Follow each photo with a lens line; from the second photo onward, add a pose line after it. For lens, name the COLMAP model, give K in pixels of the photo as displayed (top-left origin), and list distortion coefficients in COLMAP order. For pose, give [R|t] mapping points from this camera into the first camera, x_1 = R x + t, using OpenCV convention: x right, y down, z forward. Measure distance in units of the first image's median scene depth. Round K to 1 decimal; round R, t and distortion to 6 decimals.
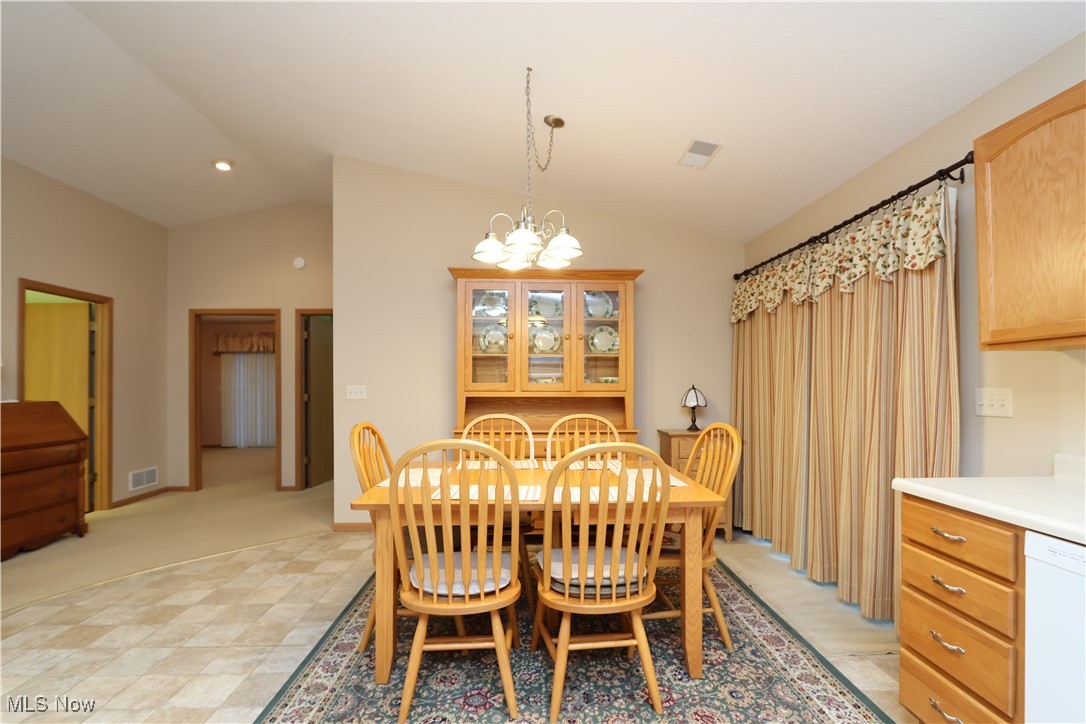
lens RADIAL K [[501.0, 0, 544.6], [0, 501.0, 385.0], [0, 0, 1]] dist [-0.020715, 0.000743]
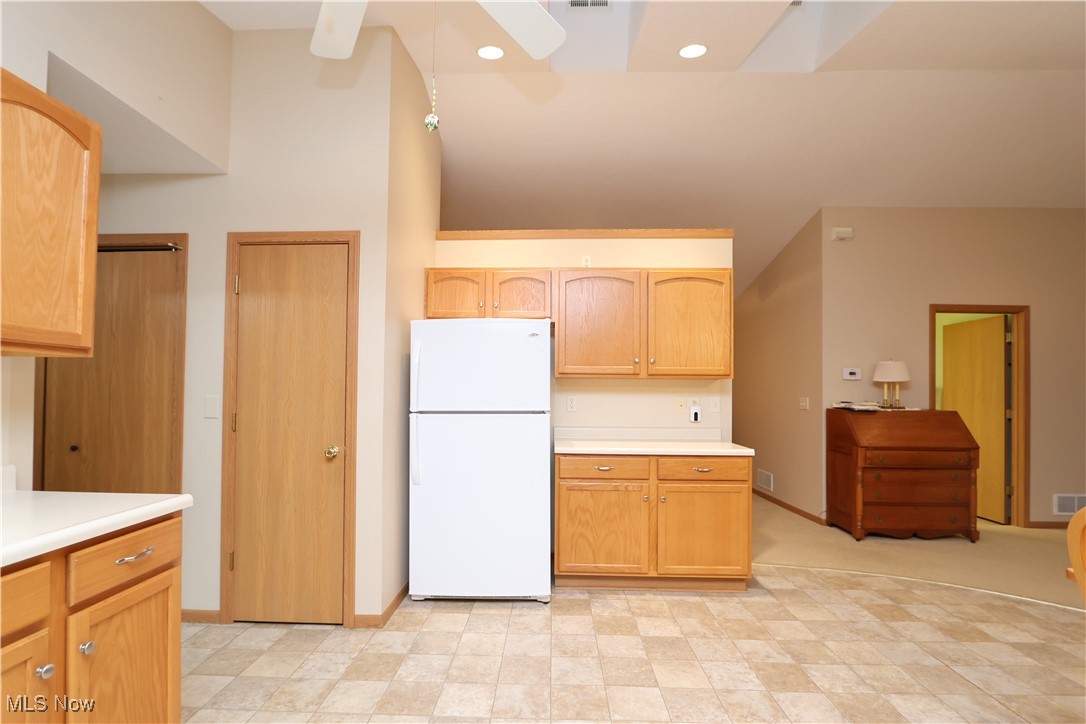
lens RADIAL K [[500.2, 0, 532.5], [0, 500.2, 382.4], [0, 0, 1]] dist [-0.016944, 0.000479]
pose [[-0.078874, -0.014626, -0.996777, 0.184523], [-0.014290, 0.999806, -0.013539, -0.002414], [0.996782, 0.013176, -0.079068, 0.153368]]
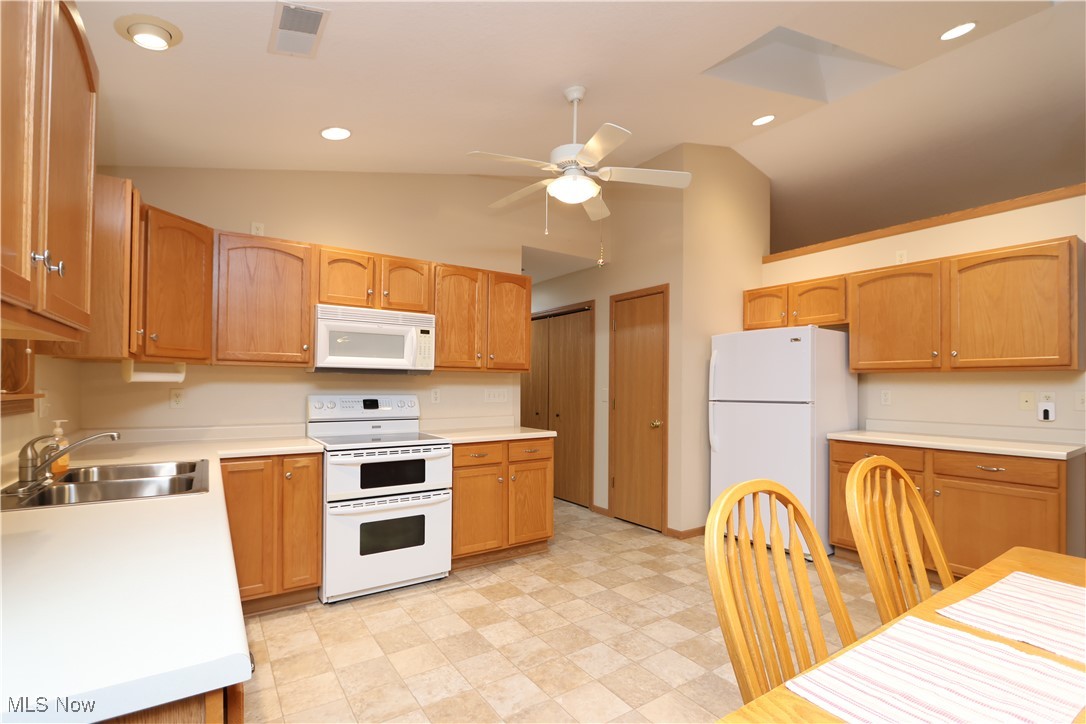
lens RADIAL K [[506.7, 0, 542.2], [0, 506.7, 379.3], [0, 0, 1]] dist [-0.017850, 0.001941]
pose [[-0.850560, -0.005073, -0.525854, 0.327079], [-0.004043, 0.999987, -0.003107, -0.006144], [0.525863, -0.000516, -0.850569, 0.650371]]
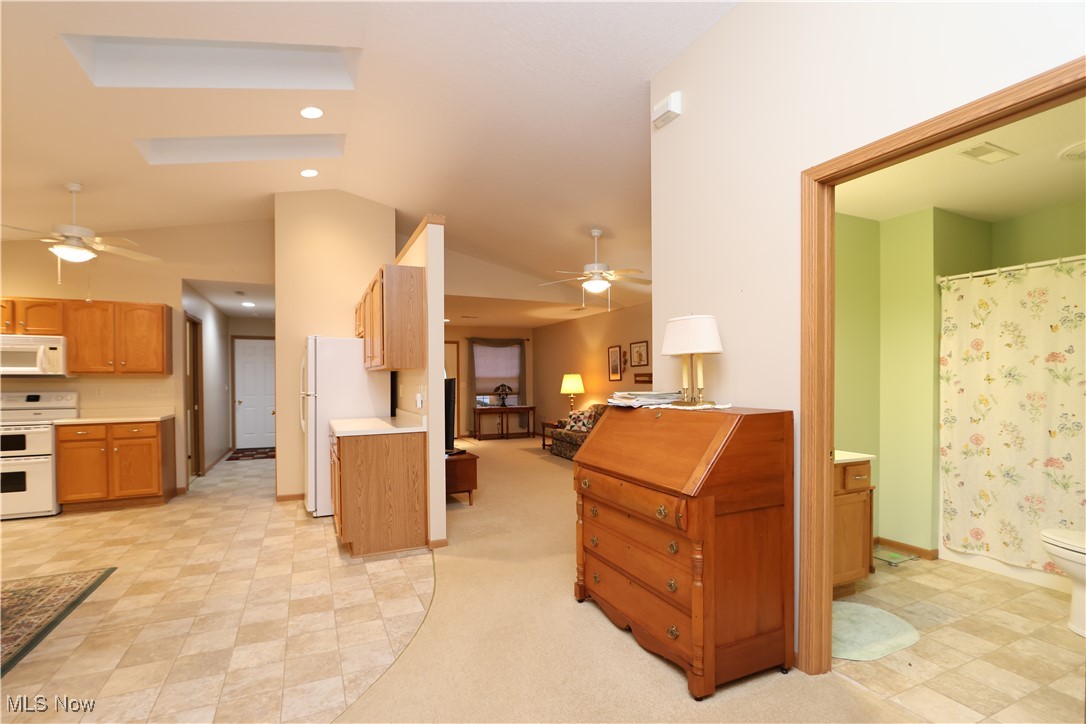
lens RADIAL K [[501.0, 0, 544.6], [0, 501.0, 385.0], [0, 0, 1]] dist [-0.020715, 0.000743]
pose [[-0.921677, 0.014888, -0.387672, -0.637575], [0.009222, 0.999822, 0.016473, -0.007385], [0.387848, 0.011608, -0.921650, 1.434457]]
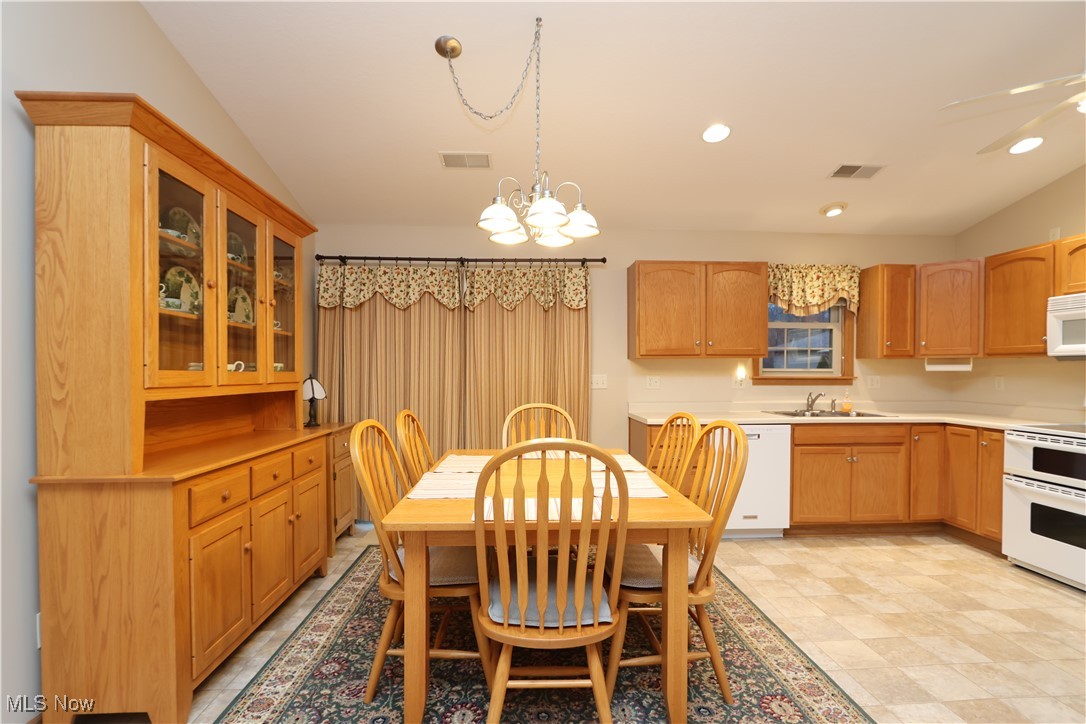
lens RADIAL K [[506.7, 0, 542.2], [0, 506.7, 379.3], [0, 0, 1]] dist [-0.017850, 0.001941]
pose [[-0.017990, -0.011973, 0.999766, -0.619022], [0.003460, 0.999922, 0.012037, -0.000785], [-0.999832, 0.003676, -0.017947, 0.663621]]
